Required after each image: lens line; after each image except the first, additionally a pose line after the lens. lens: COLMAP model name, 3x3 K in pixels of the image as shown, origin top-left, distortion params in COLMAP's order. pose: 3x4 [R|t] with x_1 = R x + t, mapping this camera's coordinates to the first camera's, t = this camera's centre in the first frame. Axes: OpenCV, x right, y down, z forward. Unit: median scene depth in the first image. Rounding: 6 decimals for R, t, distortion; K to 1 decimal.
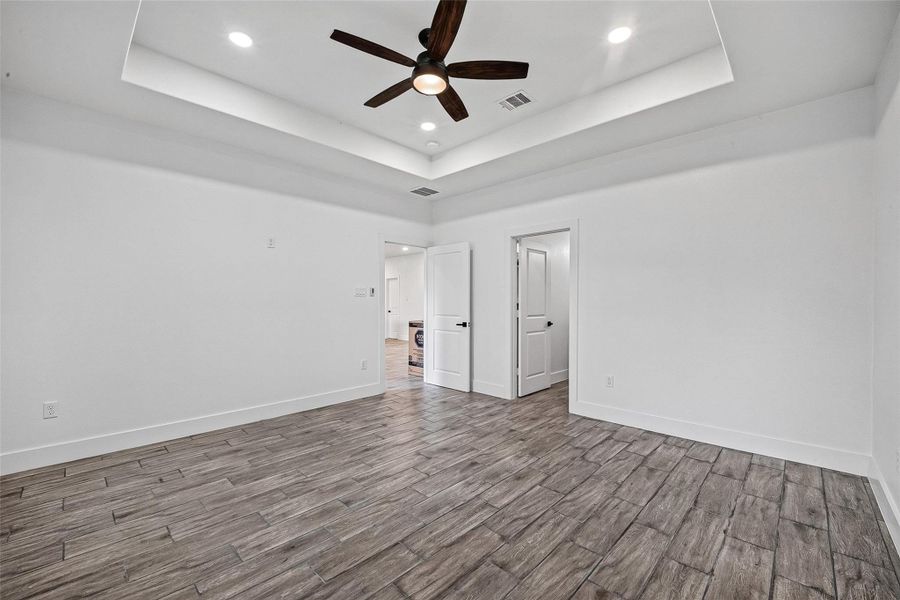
lens RADIAL K [[370.5, 0, 443.2], [0, 370.5, 308.5], [0, 0, 1]] dist [-0.013212, -0.000321]
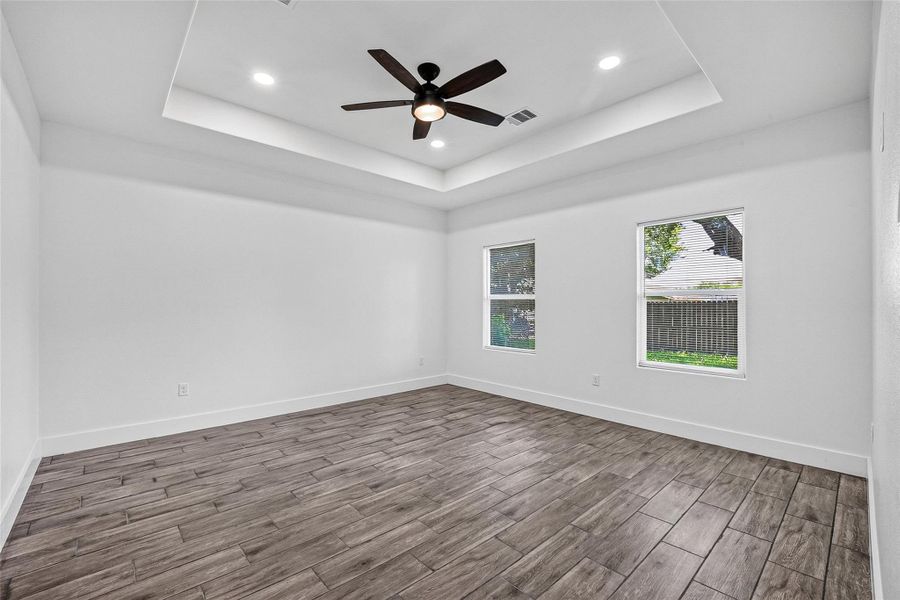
lens RADIAL K [[370.5, 0, 443.2], [0, 370.5, 308.5], [0, 0, 1]] dist [-0.013212, -0.000321]
pose [[-0.997940, -0.002851, 0.064091, -0.139510], [-0.001483, 0.999770, 0.021390, -0.023433], [-0.064137, 0.021251, -0.997715, 1.940462]]
